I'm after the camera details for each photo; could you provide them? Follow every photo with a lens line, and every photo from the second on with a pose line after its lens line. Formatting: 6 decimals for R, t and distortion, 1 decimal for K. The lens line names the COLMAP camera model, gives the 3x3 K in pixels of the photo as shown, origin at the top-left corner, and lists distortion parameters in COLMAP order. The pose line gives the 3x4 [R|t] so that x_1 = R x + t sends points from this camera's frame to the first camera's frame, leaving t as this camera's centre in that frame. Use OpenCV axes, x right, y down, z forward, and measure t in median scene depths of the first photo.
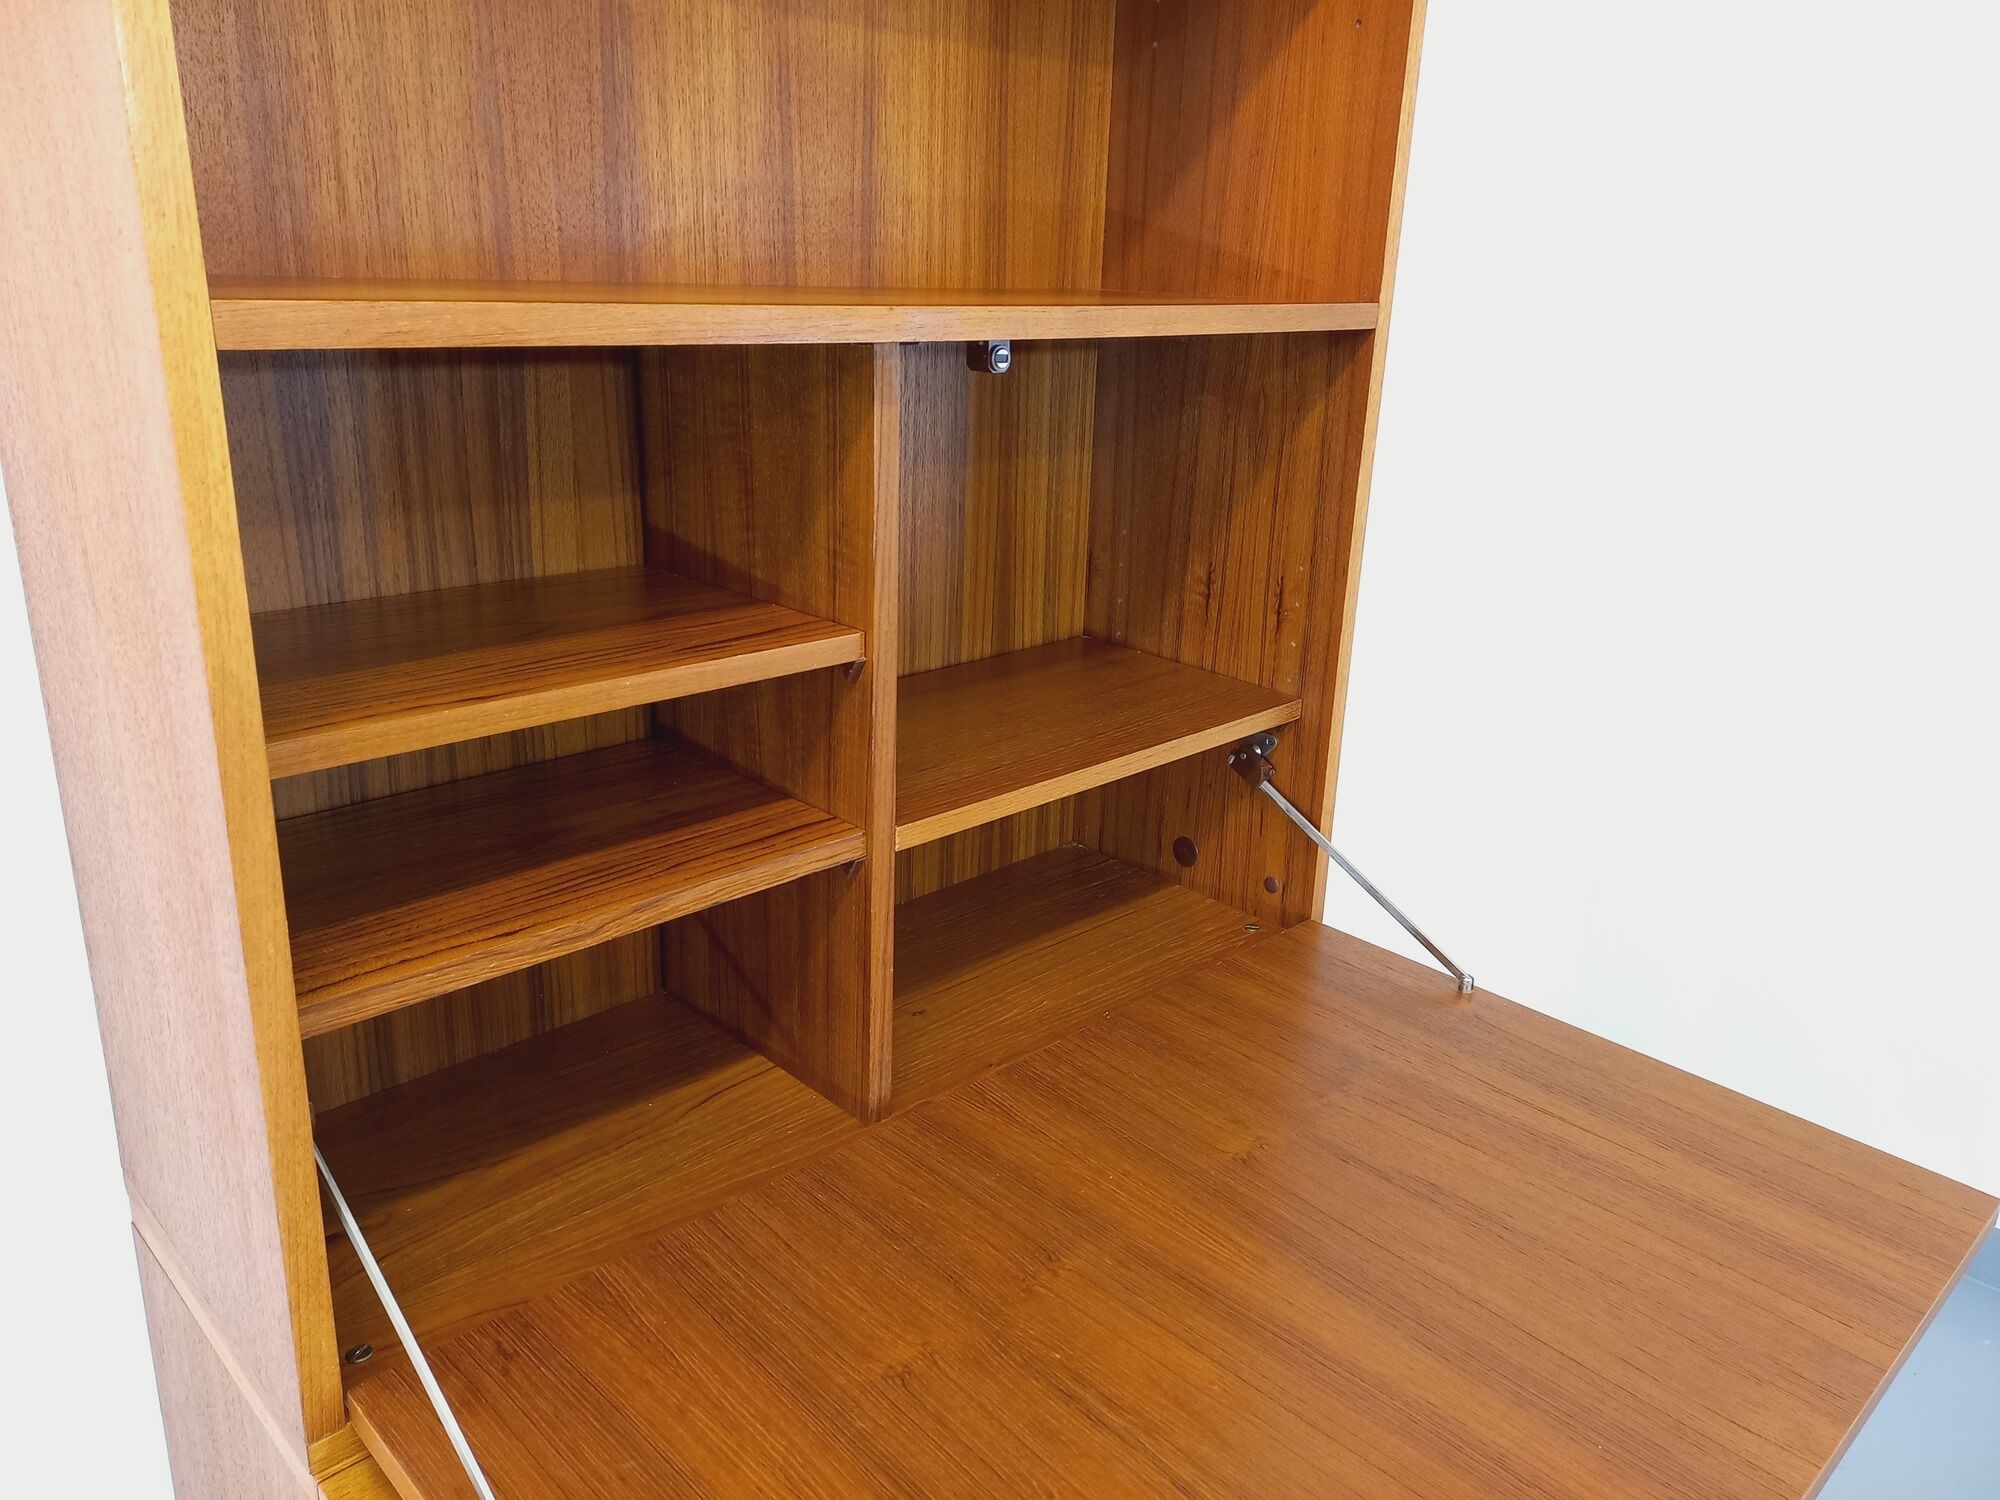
lens RADIAL K [[1468.3, 0, 983.8], [0, 1468.3, 724.6], [0, 0, 1]] dist [0.074349, -0.079822]
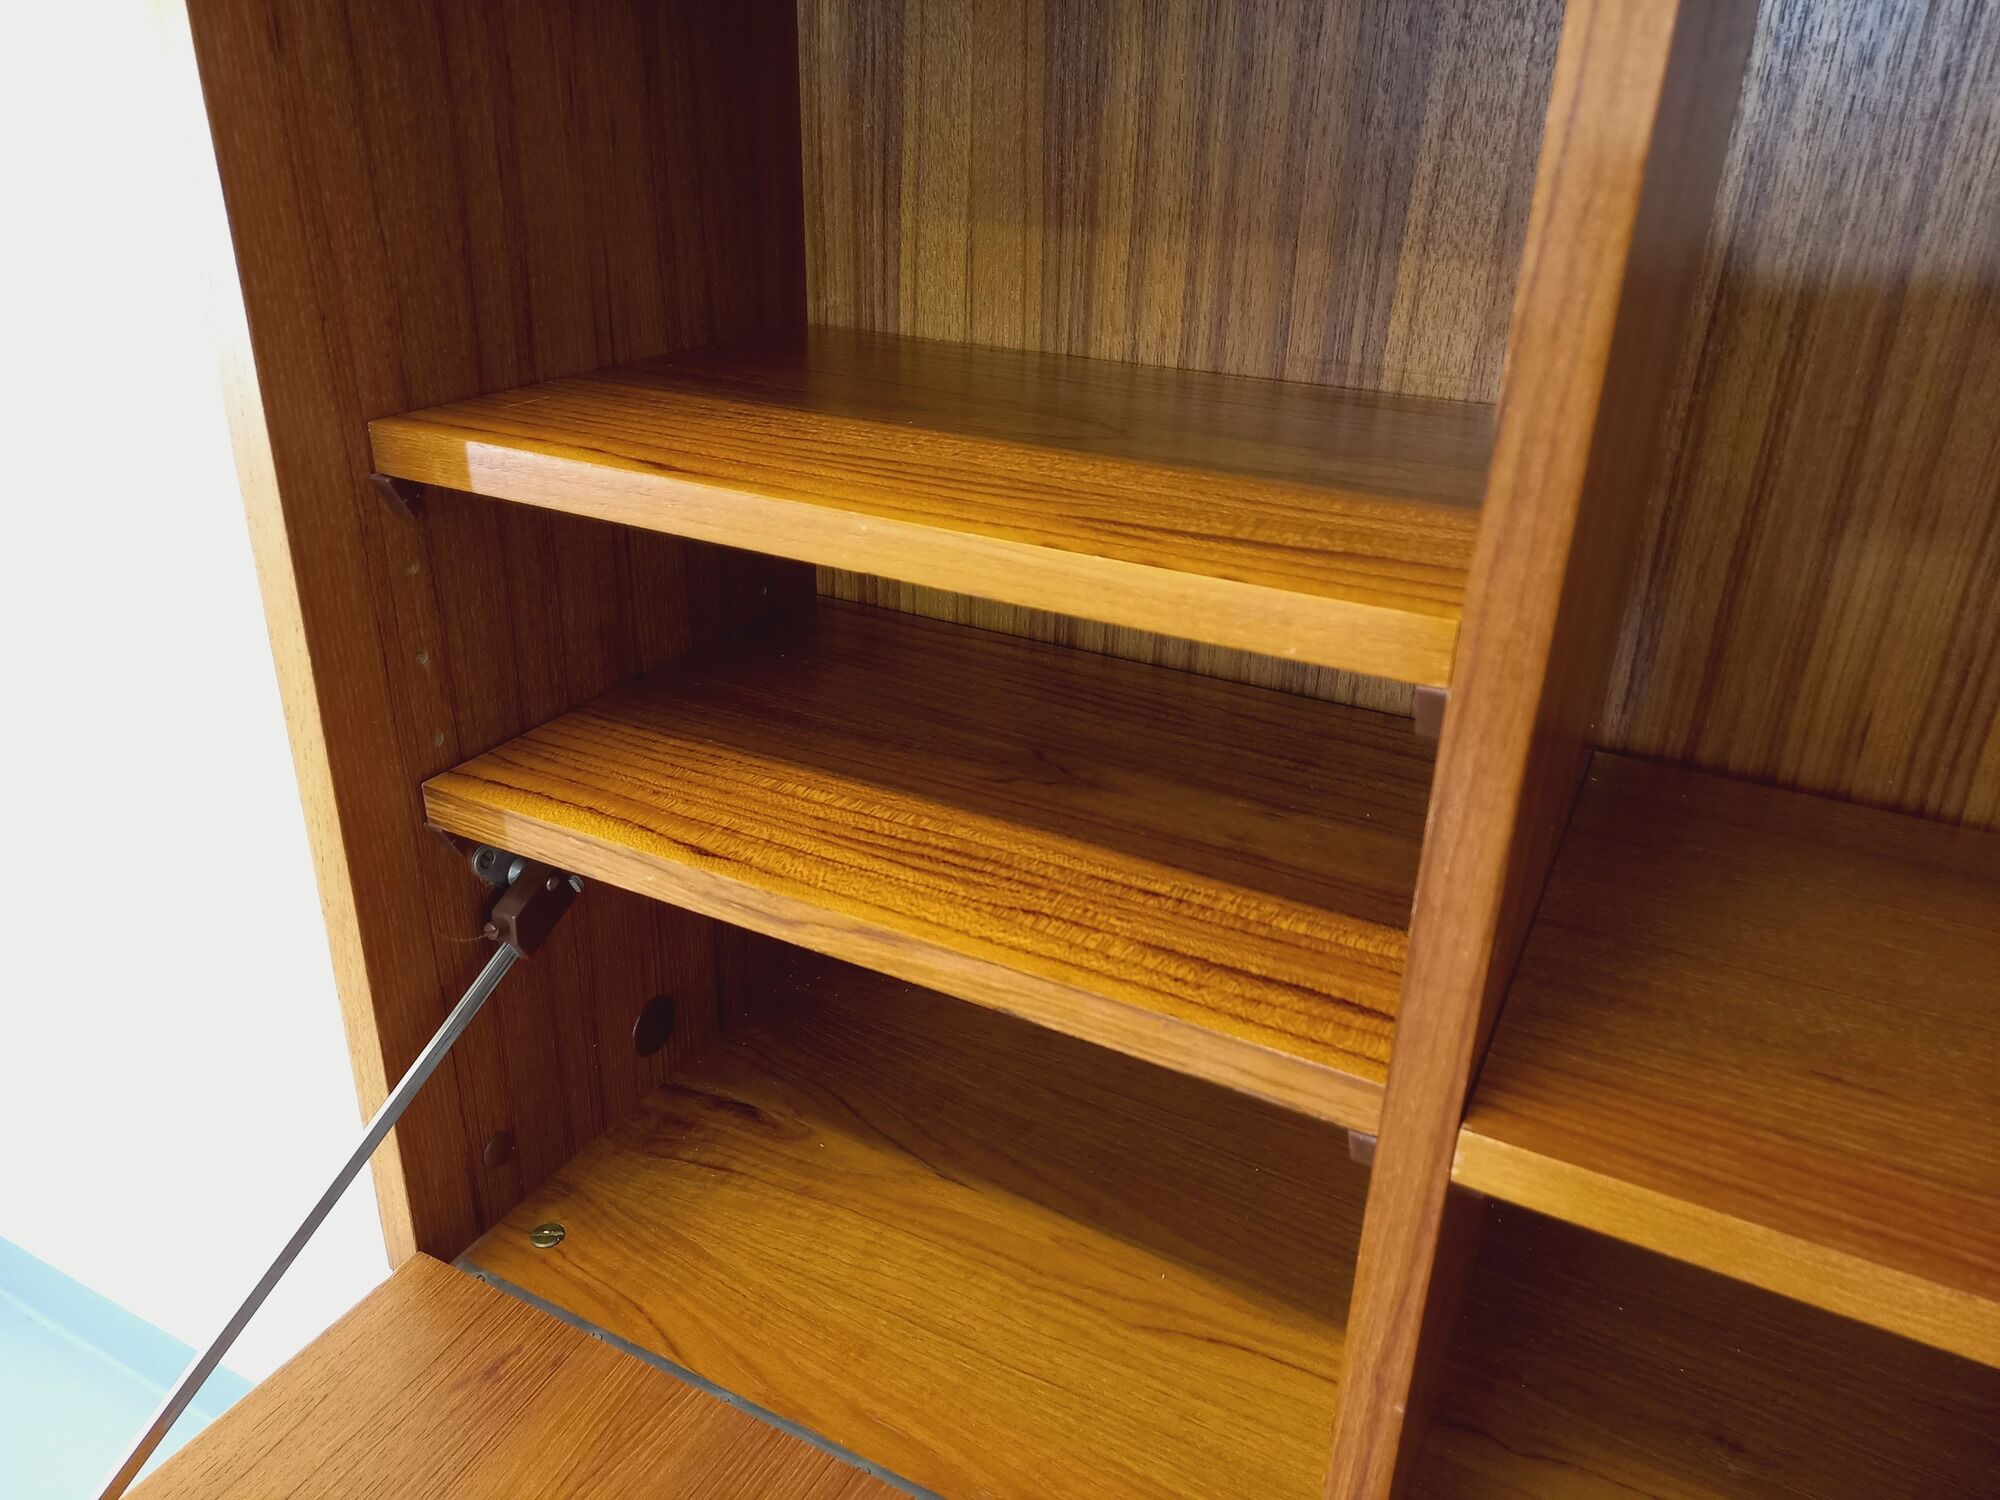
lens RADIAL K [[1468.3, 0, 999.5], [0, 1468.3, 737.4], [0, 0, 1]] dist [0.074349, -0.079822]
pose [[0.309302, 0.375730, -0.873590, 0.214549], [-0.302079, 0.909876, 0.284384, -0.103156], [0.901710, 0.175933, 0.394926, 0.714760]]
